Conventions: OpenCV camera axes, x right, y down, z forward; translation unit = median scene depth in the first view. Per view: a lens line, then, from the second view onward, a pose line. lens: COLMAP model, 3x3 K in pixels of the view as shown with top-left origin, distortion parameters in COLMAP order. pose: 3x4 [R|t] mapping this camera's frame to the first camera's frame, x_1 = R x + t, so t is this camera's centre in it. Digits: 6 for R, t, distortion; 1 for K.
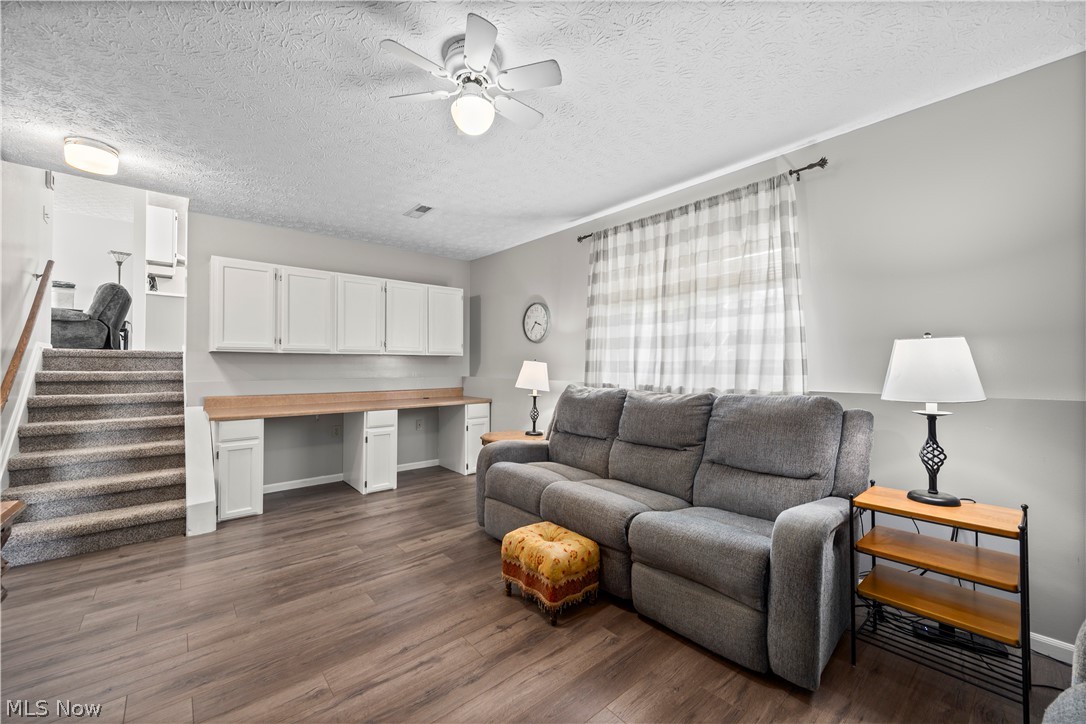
lens RADIAL K [[422.5, 0, 547.4], [0, 422.5, 366.2], [0, 0, 1]] dist [-0.002475, 0.000226]
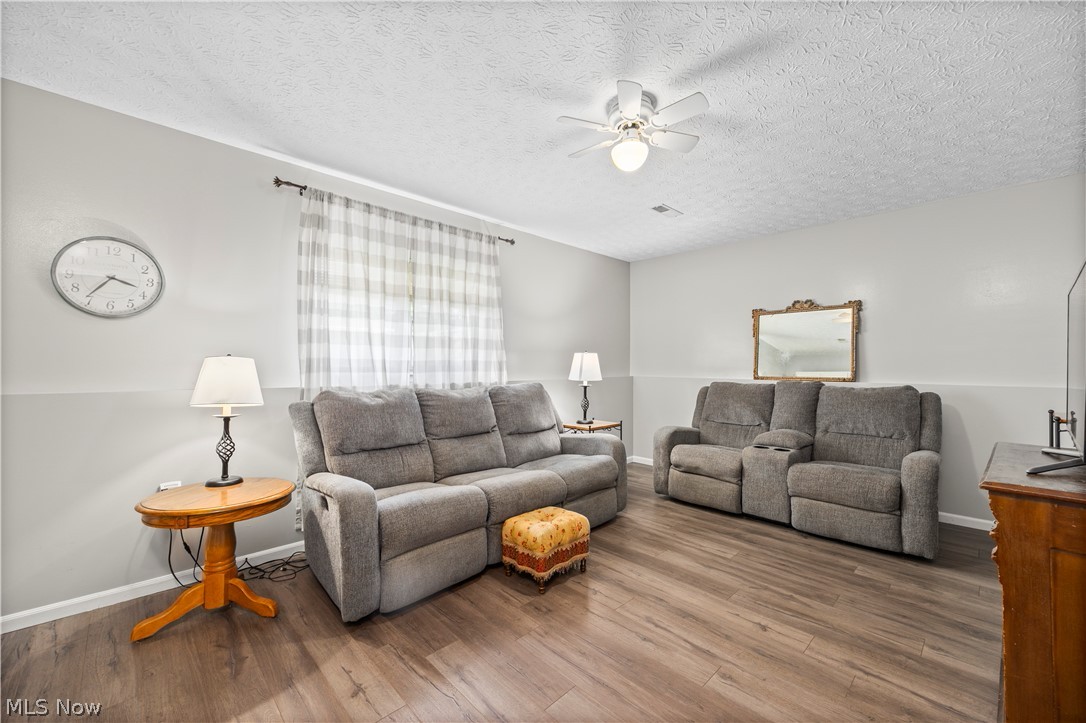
lens RADIAL K [[422.5, 0, 546.6], [0, 422.5, 357.9], [0, 0, 1]] dist [-0.002475, 0.000226]
pose [[-0.040355, 0.025095, 0.998870, -0.820819], [0.007114, 0.999666, -0.024828, 0.011960], [-0.999160, 0.006104, -0.040520, 0.770767]]
